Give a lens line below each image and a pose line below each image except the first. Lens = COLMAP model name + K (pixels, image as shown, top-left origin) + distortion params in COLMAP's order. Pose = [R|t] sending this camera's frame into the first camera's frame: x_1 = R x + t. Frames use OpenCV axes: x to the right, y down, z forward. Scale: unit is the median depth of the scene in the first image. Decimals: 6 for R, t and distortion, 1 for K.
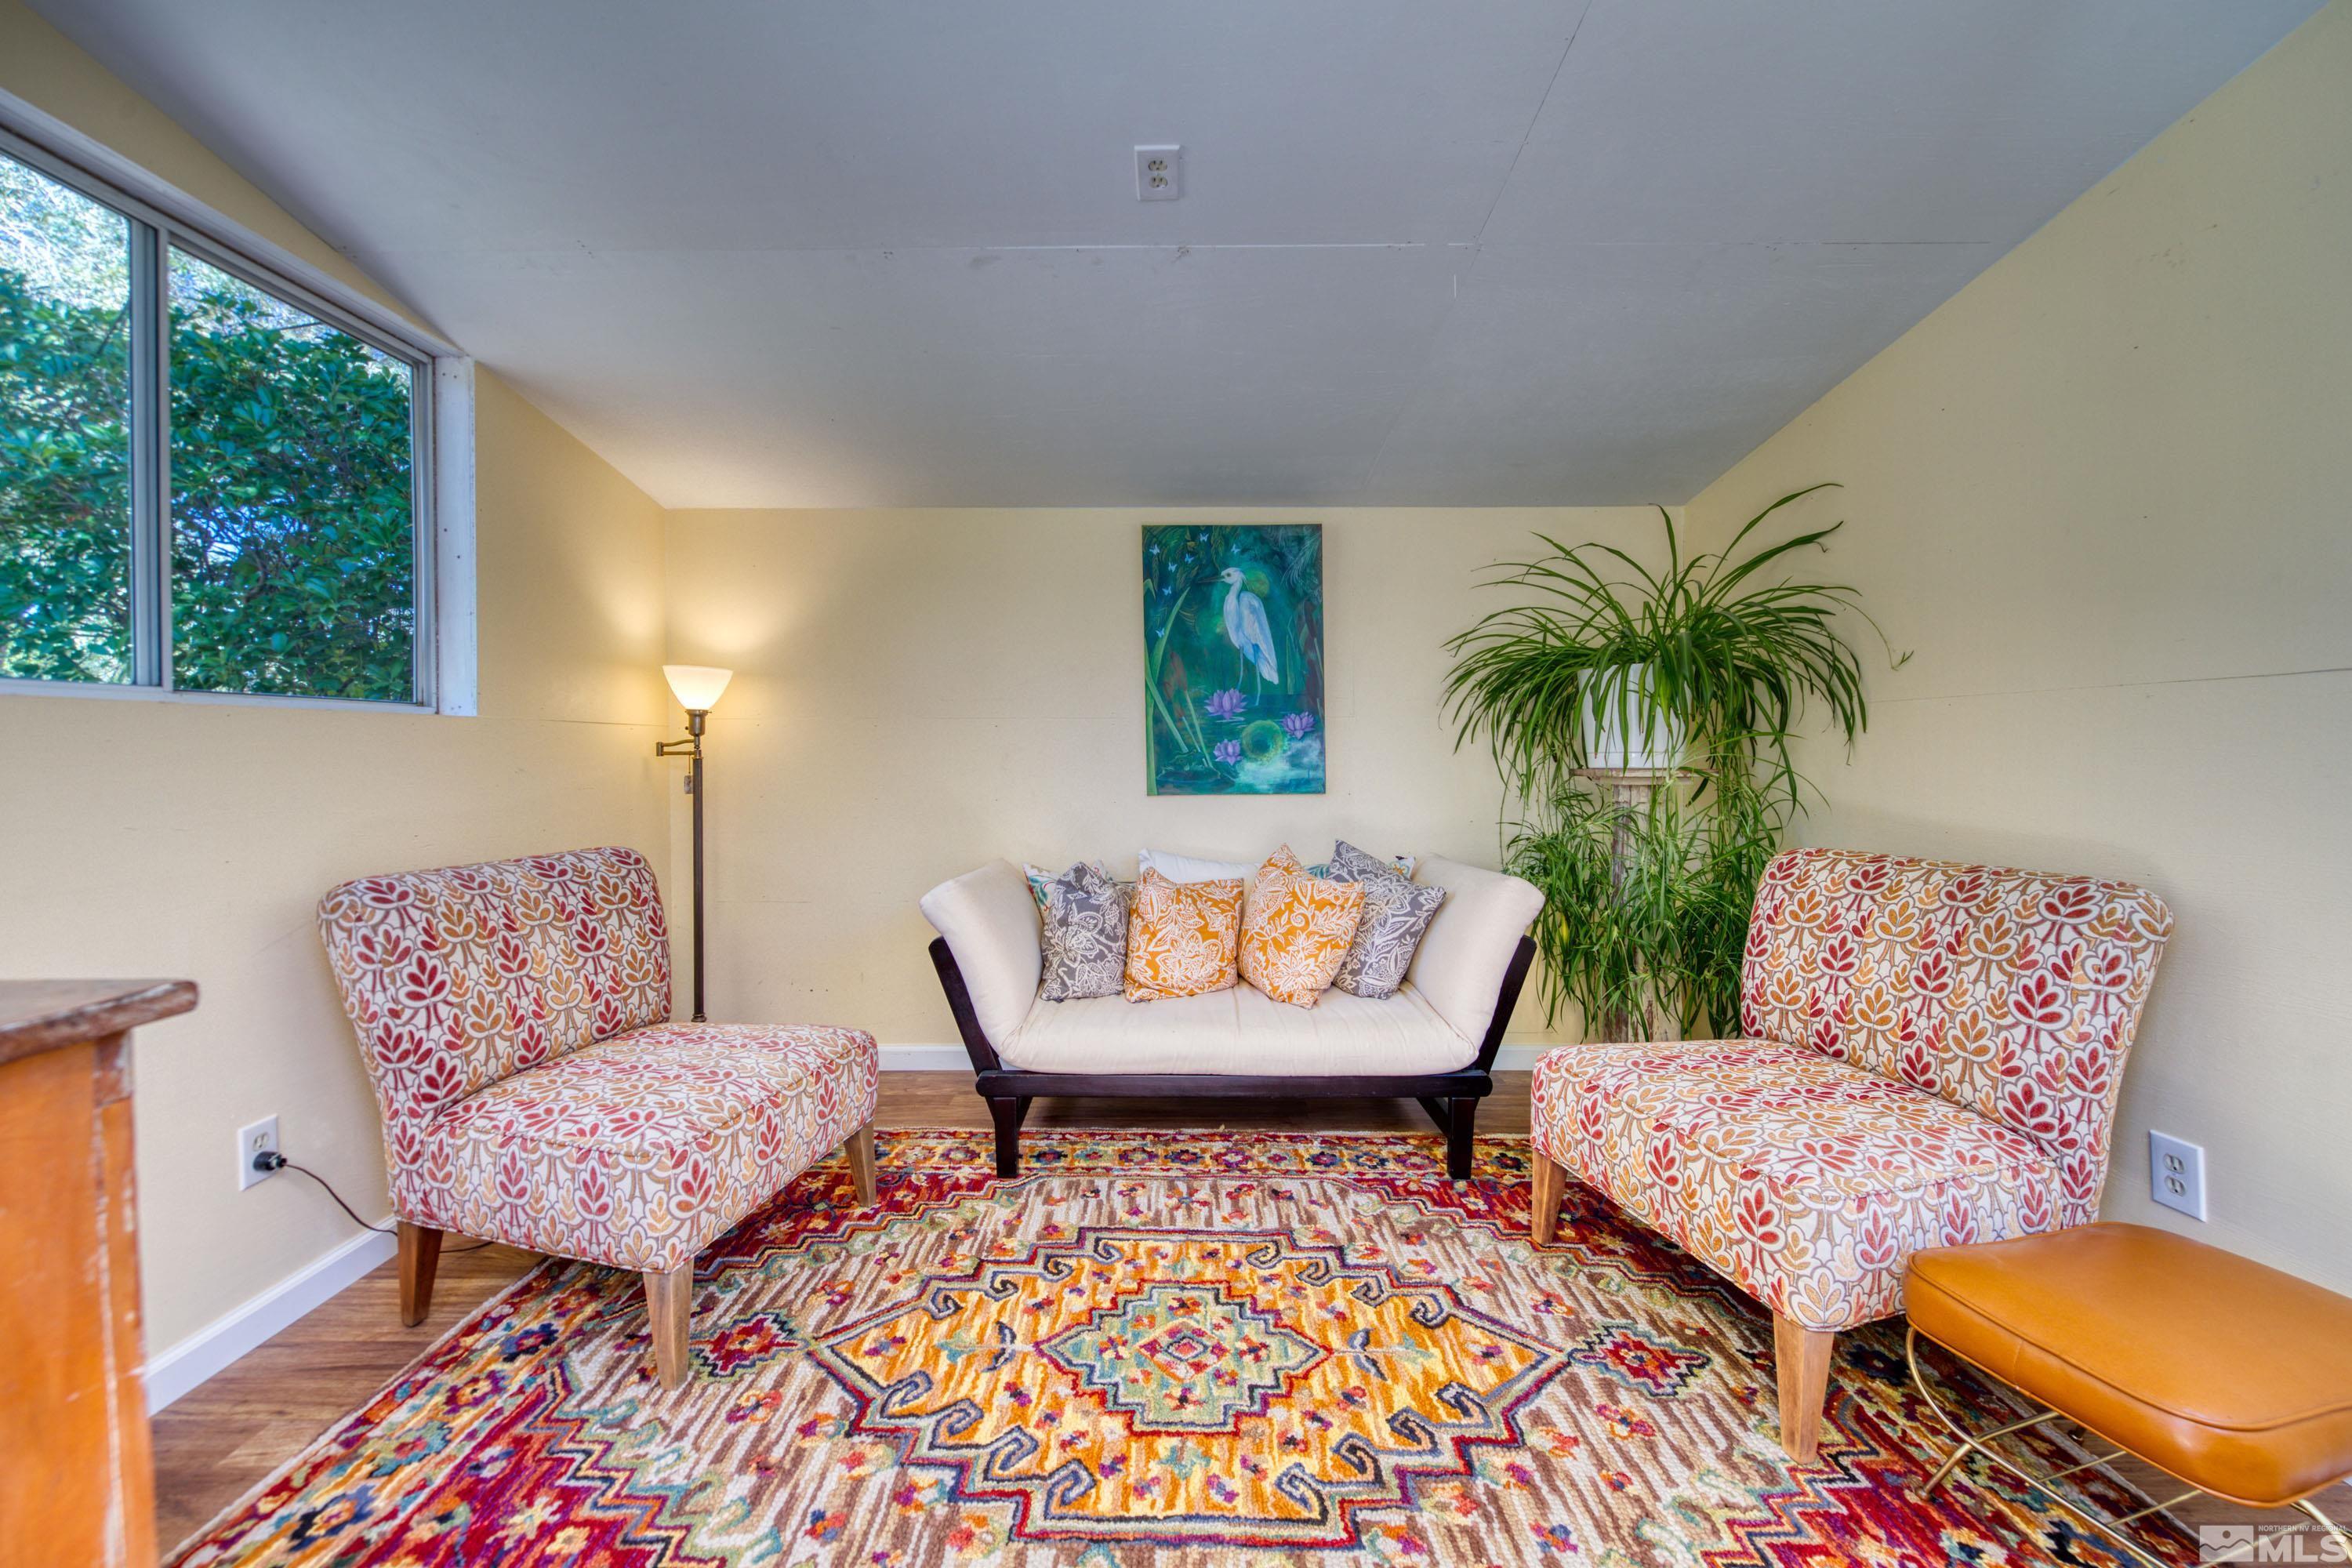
lens RADIAL K [[900.6, 0, 1180.9], [0, 900.6, 767.6], [0, 0, 1]] dist [-0.001101, -0.000136]
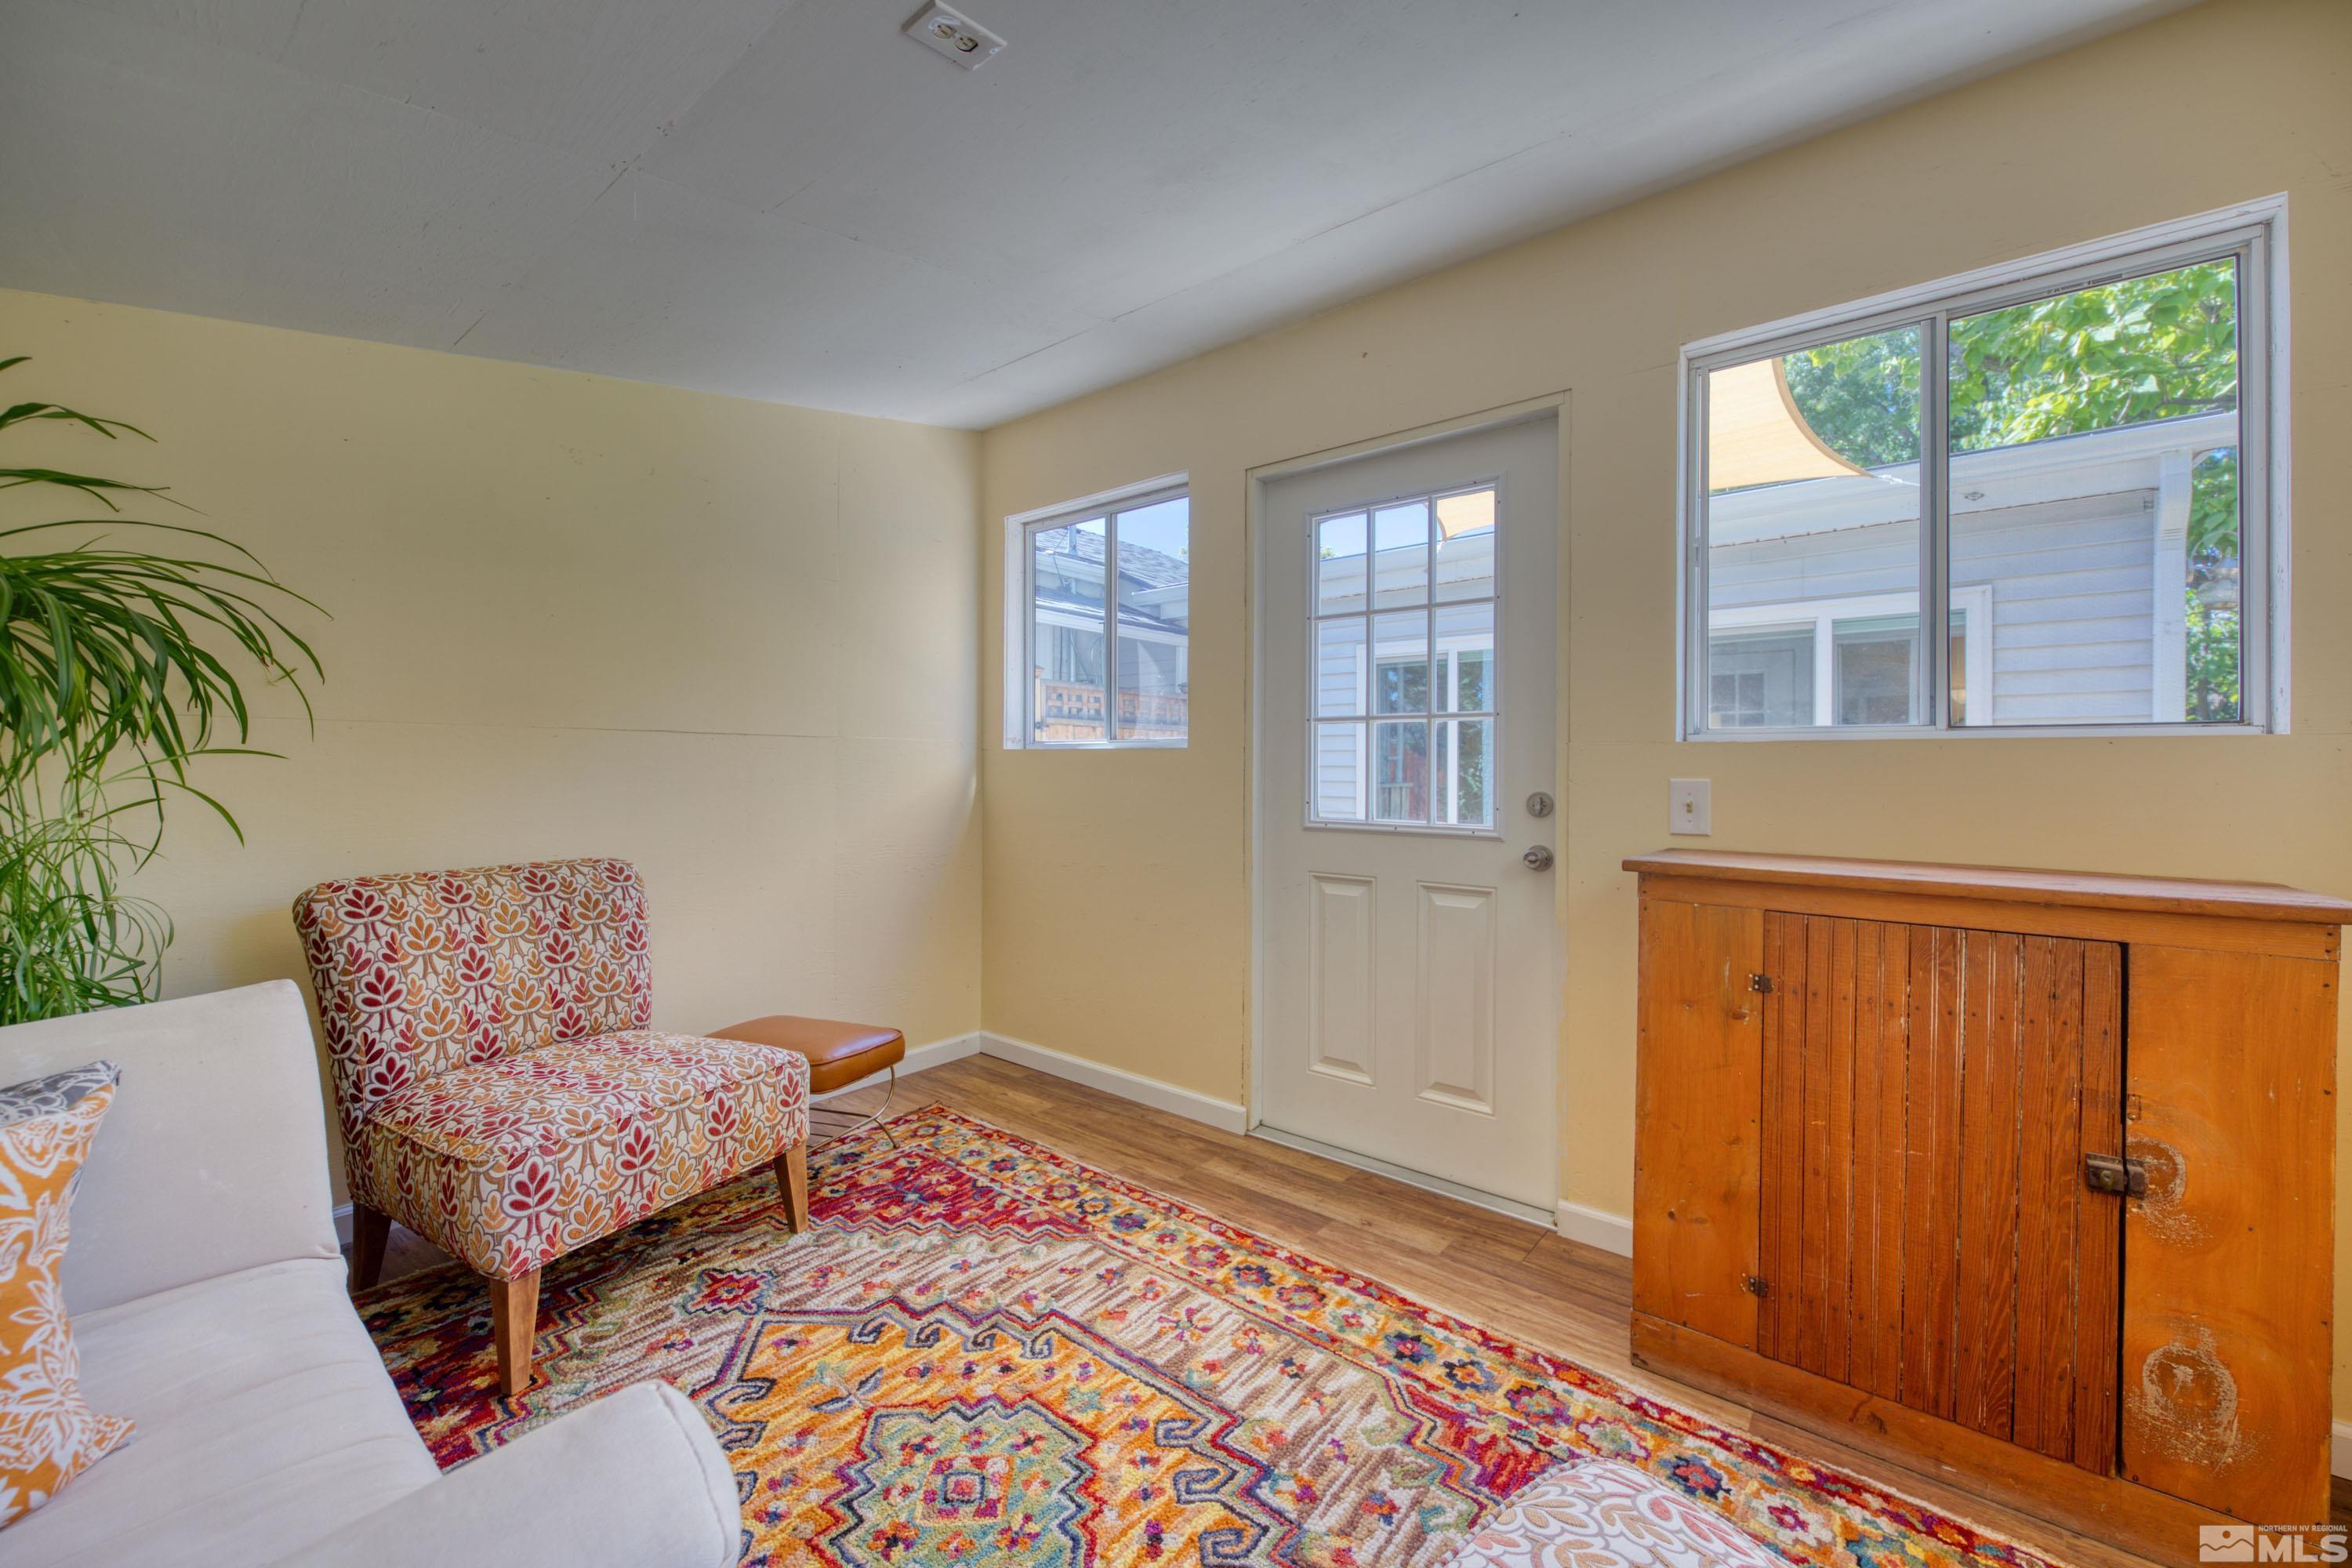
lens RADIAL K [[900.6, 0, 1182.4], [0, 900.6, 773.2], [0, 0, 1]] dist [-0.001101, -0.000136]
pose [[-0.775397, -0.002532, 0.631470, -0.791281], [0.009889, 0.999821, 0.016152, -0.037222], [-0.631397, 0.018769, -0.775232, 1.753129]]
